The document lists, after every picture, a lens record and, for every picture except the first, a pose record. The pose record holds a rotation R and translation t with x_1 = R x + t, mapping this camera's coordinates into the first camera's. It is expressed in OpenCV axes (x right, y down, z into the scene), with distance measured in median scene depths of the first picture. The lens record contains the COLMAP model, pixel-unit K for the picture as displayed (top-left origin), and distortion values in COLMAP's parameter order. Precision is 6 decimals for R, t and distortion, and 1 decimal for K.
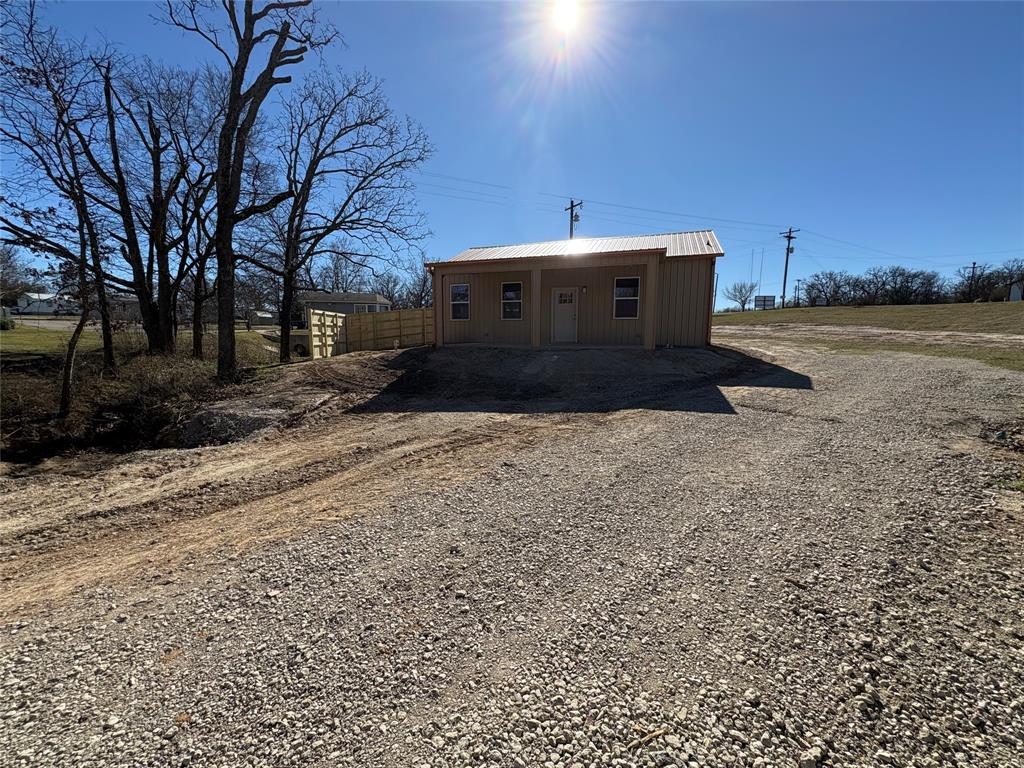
lens RADIAL K [[406.7, 0, 512.0], [0, 406.7, 384.0], [0, 0, 1]] dist [-0.000591, 0.000274]
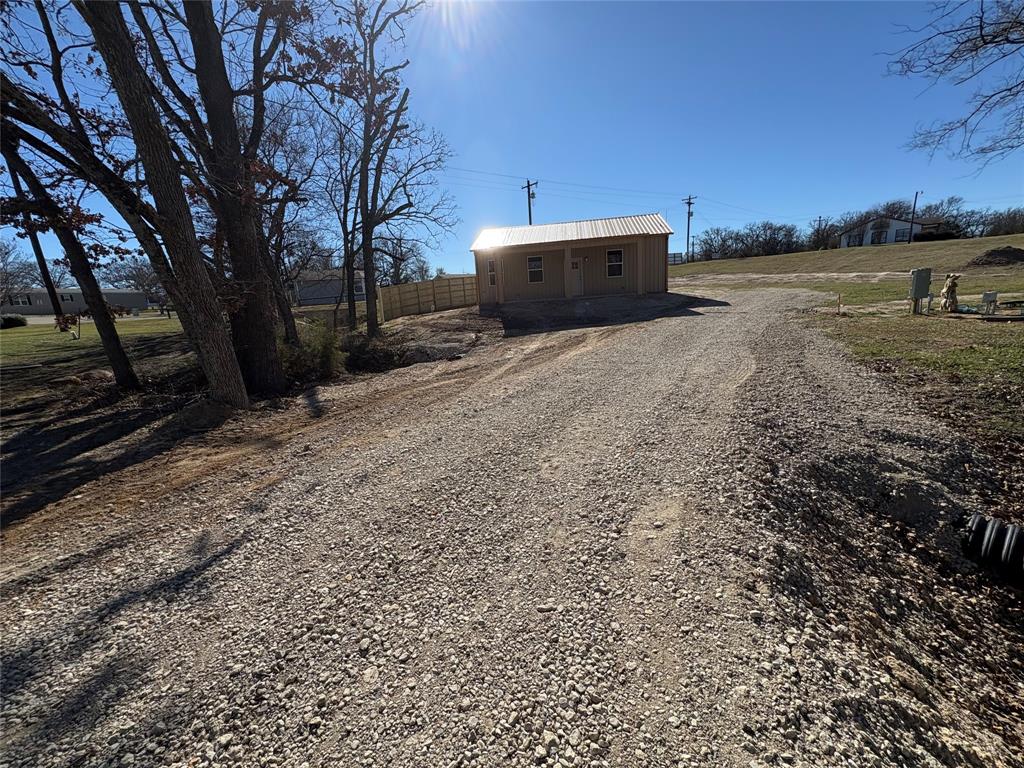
lens RADIAL K [[406.7, 0, 512.0], [0, 406.7, 384.0], [0, 0, 1]] dist [-0.000591, 0.000274]
pose [[0.976938, -0.108710, 0.183780, -0.252768], [0.093676, 0.991651, 0.088619, 0.039985], [-0.191879, -0.069360, 0.978965, -0.270489]]
